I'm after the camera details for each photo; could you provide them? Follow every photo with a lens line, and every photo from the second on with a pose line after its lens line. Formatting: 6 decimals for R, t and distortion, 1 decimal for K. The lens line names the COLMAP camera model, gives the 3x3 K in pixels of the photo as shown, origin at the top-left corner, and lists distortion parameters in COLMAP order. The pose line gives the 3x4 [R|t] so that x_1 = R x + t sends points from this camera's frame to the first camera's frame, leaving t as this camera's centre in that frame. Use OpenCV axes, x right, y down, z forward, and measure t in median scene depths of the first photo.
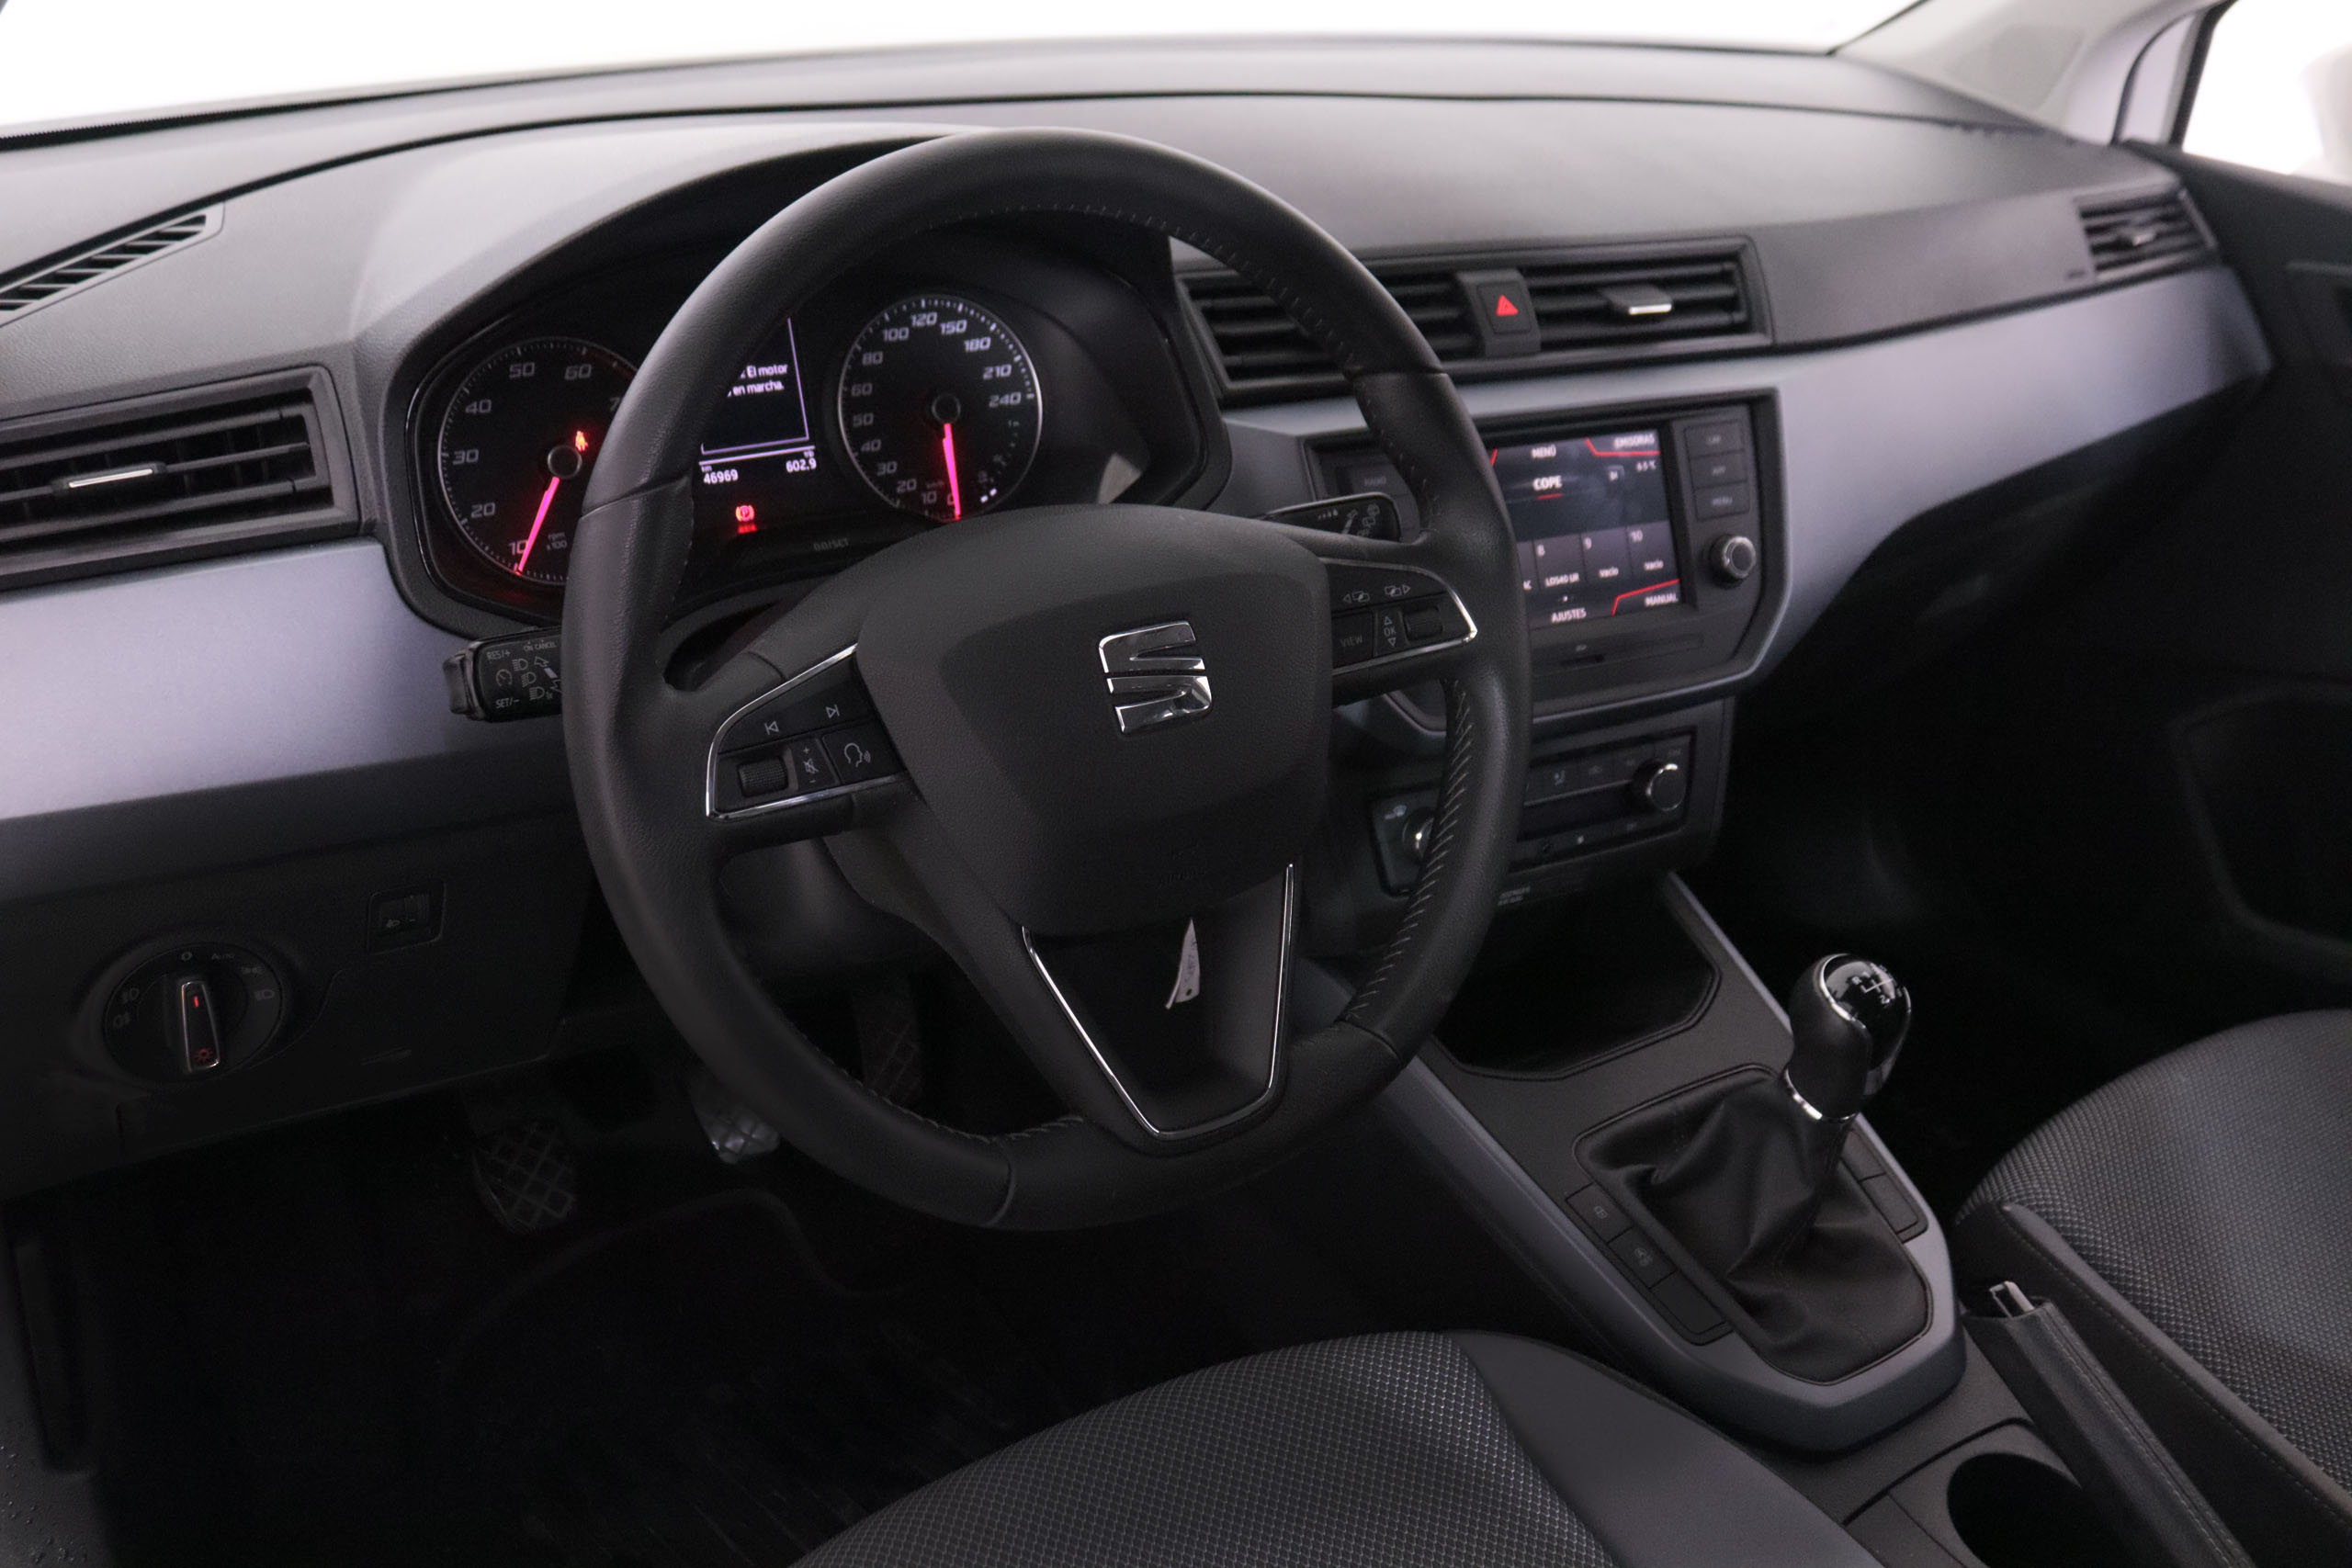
lens RADIAL K [[2343.8, 0, 1176.0], [0, 2343.8, 784.0], [0, 0, 1]] dist [-0.118813, 0.005389]
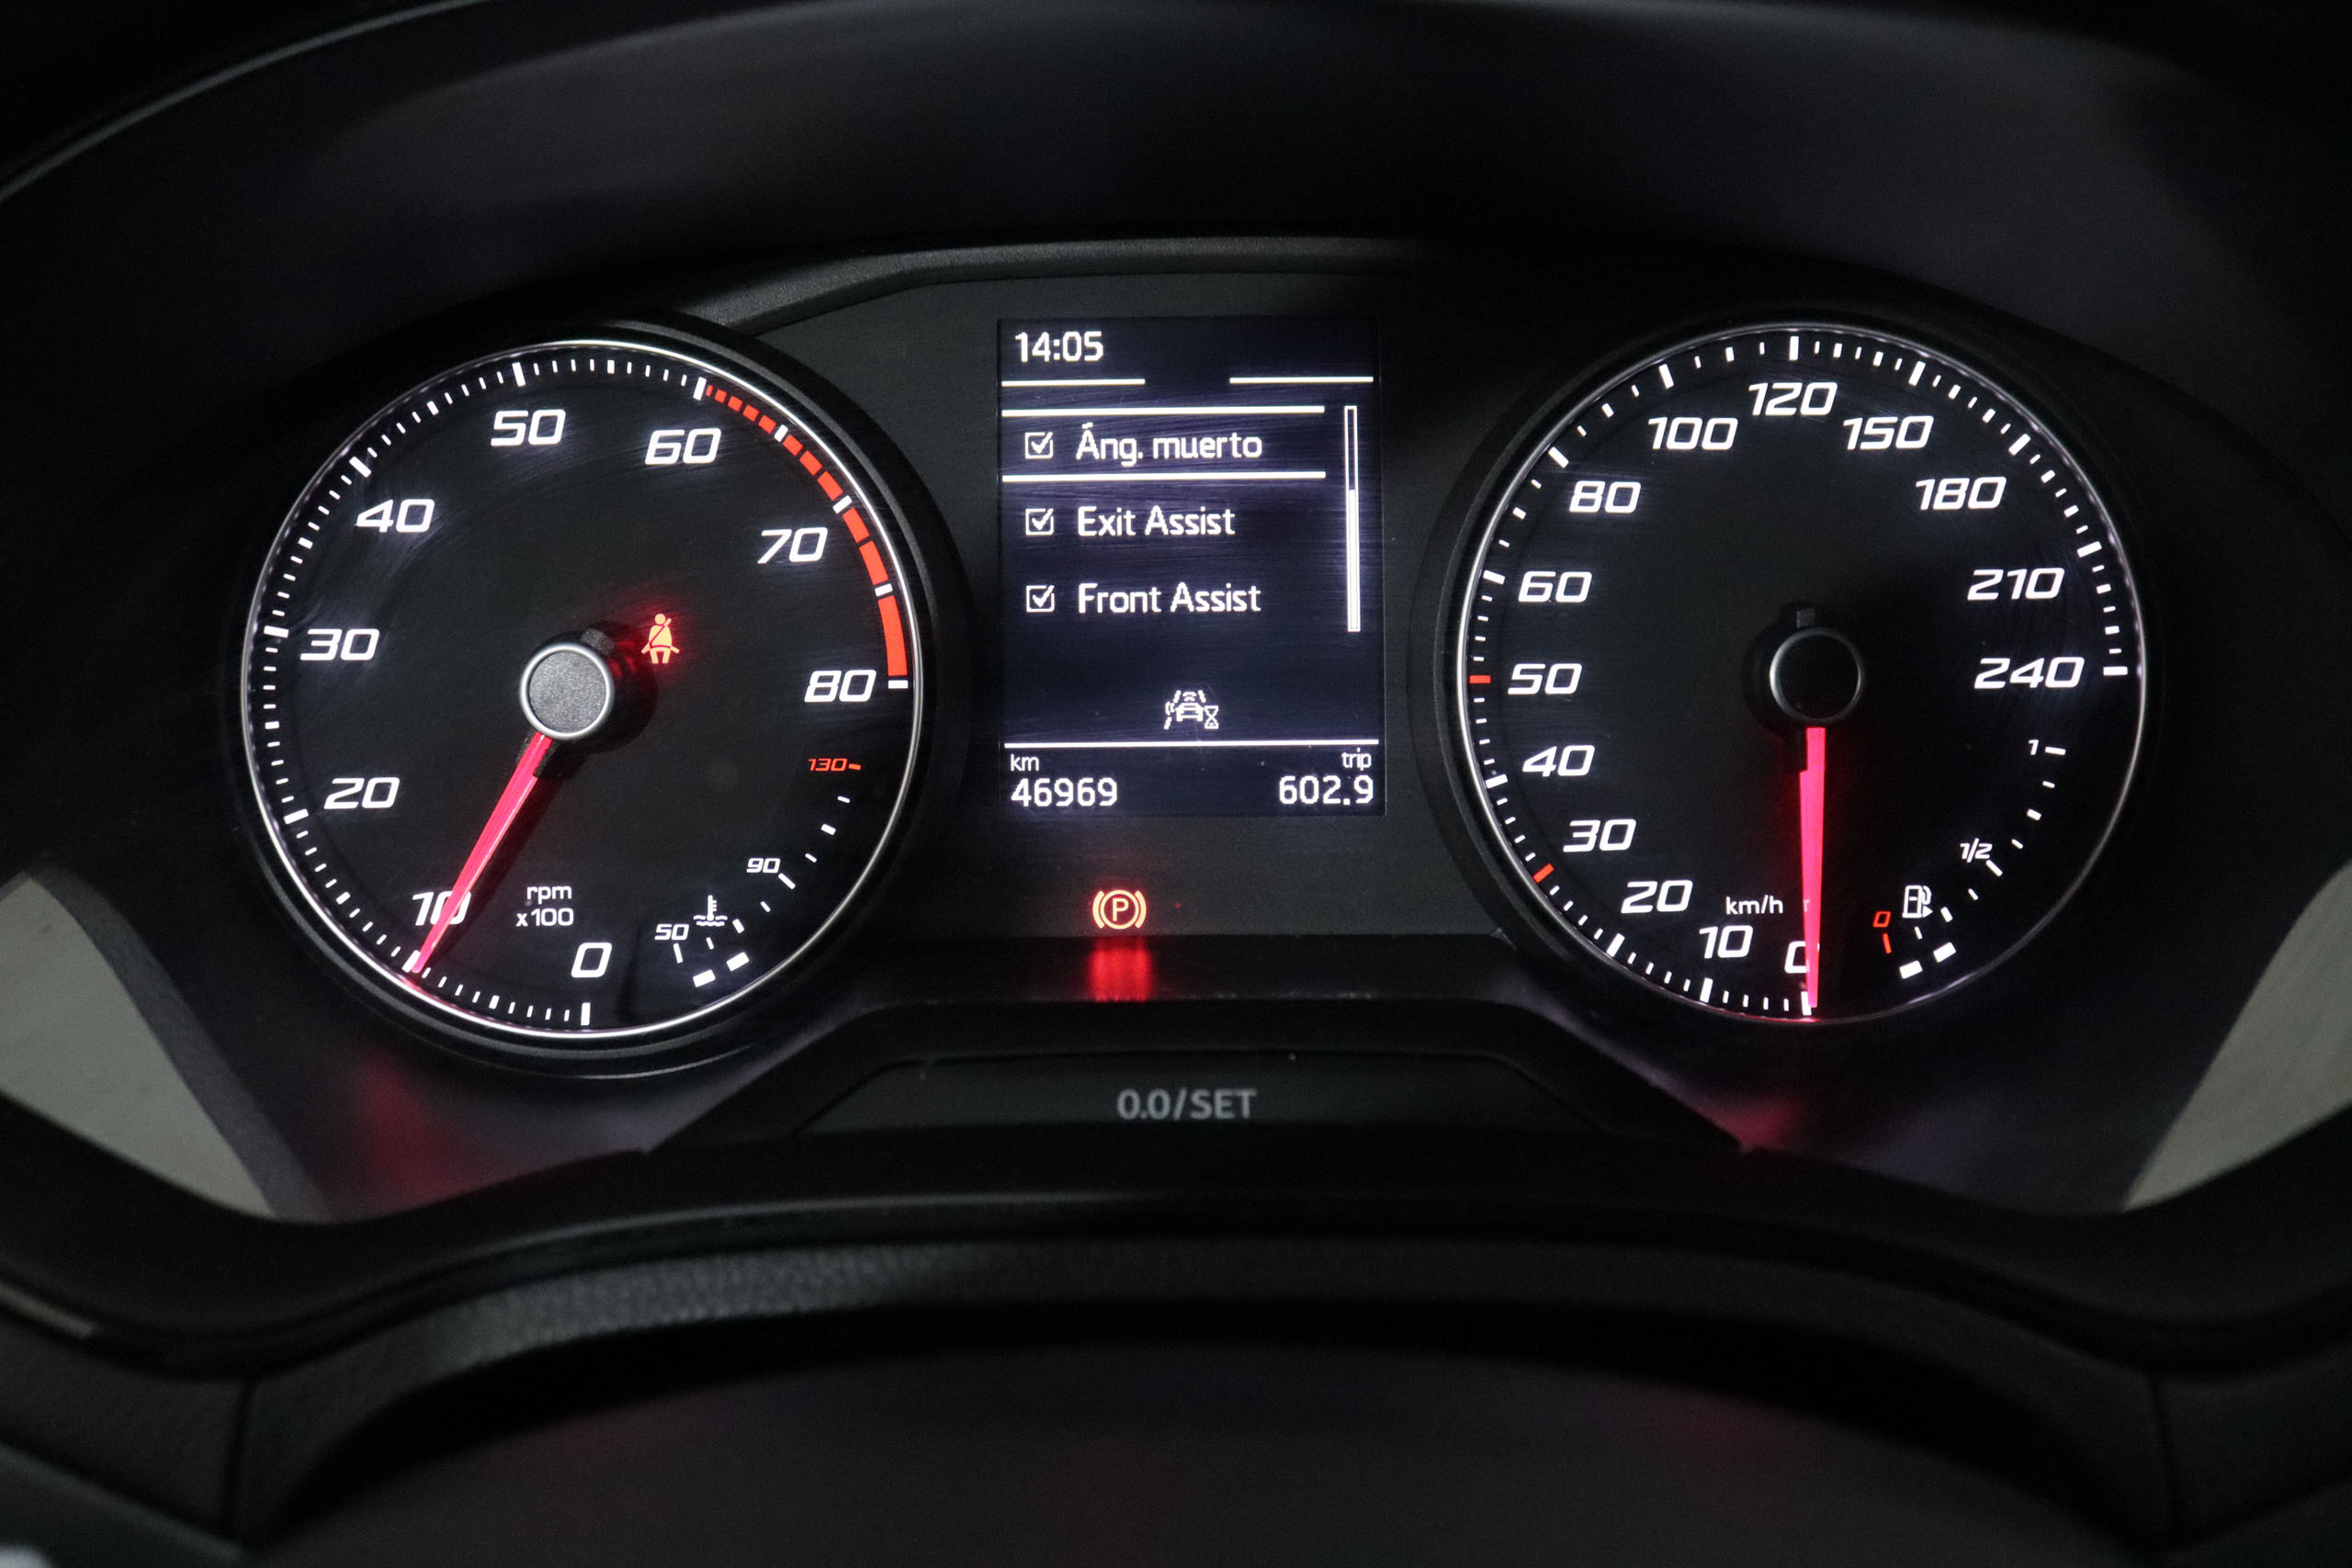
lens RADIAL K [[1929.8, 0, 1176.0], [0, 1929.8, 784.0], [0, 0, 1]] dist [-0.177484, 0.126465]
pose [[0.819577, 0.139173, -0.555809, -0.023101], [-0.191206, 0.980877, -0.036338, -0.110490], [0.540123, 0.136056, 0.830515, 0.679886]]
